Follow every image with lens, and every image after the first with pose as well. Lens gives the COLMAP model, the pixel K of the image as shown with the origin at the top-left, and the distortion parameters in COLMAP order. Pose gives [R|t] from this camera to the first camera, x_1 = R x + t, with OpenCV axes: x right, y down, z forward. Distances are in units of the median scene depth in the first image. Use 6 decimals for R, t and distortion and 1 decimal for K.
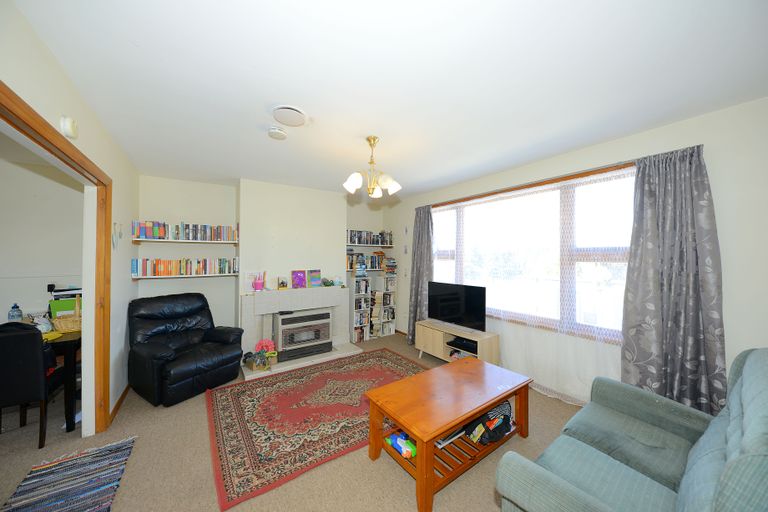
lens RADIAL K [[262.1, 0, 384.0], [0, 262.1, 256.0], [0, 0, 1]] dist [0.000341, -0.000004]
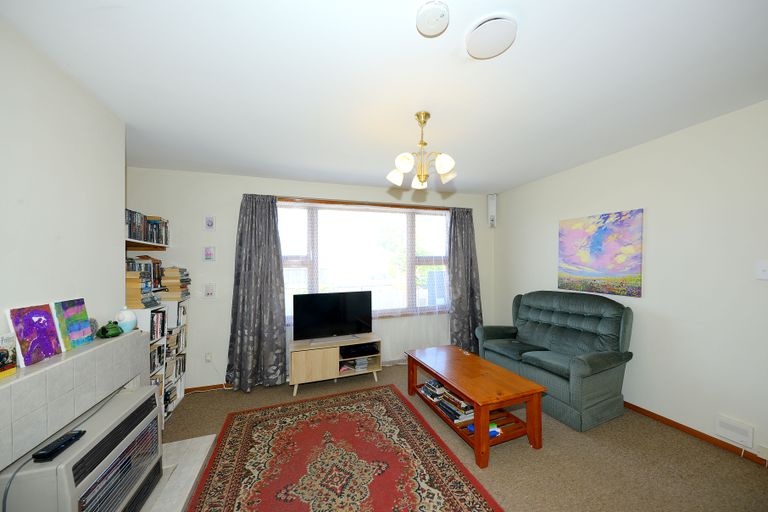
lens RADIAL K [[267.0, 0, 385.1], [0, 267.0, 269.9], [0, 0, 1]] dist [-0.000208, -0.000023]
pose [[0.284386, -0.019723, 0.958507, -0.583210], [0.014803, 0.999760, 0.016180, 0.014652], [-0.958596, 0.009587, 0.284610, 0.576422]]
